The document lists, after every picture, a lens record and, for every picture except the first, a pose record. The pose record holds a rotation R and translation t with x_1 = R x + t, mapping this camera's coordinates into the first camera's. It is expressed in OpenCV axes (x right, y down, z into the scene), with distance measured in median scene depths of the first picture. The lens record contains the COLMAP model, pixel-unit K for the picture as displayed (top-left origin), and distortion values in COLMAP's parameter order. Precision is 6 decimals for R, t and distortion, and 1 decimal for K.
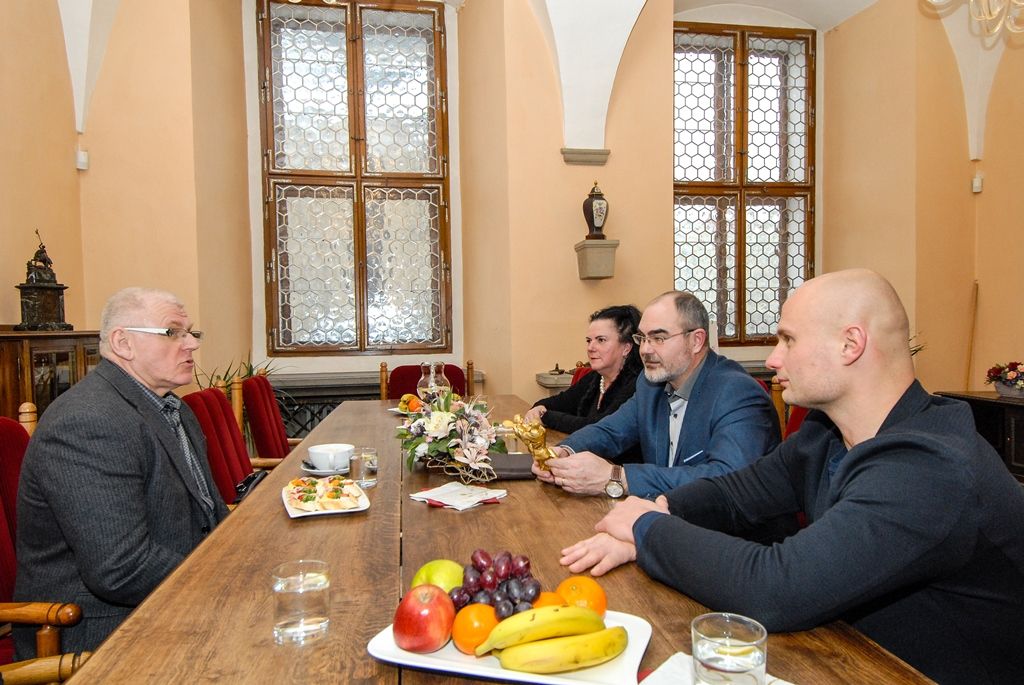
lens RADIAL K [[672.2, 0, 512.0], [0, 672.2, 342.5], [0, 0, 1]] dist [0.004000, 0.001418]
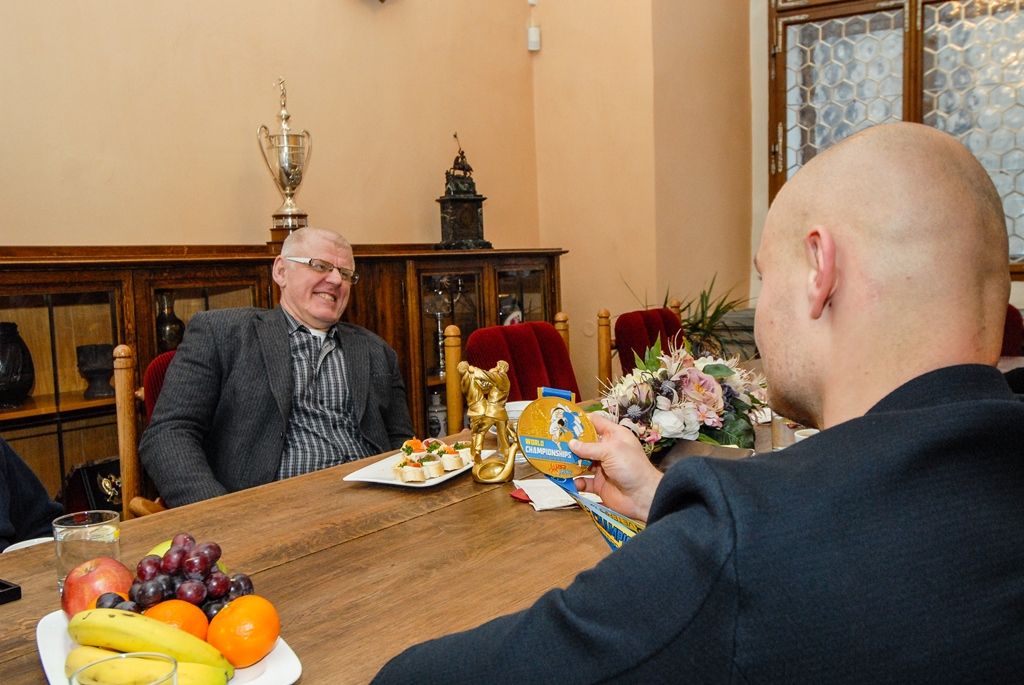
lens RADIAL K [[1025.8, 0, 512.0], [0, 1025.8, 342.5], [0, 0, 1]] dist [0.009391, 0.016122]
pose [[0.705122, 0.062983, -0.706283, 0.297471], [-0.002187, 0.996236, 0.086655, -0.012580], [0.709082, -0.059558, 0.702606, 0.099163]]
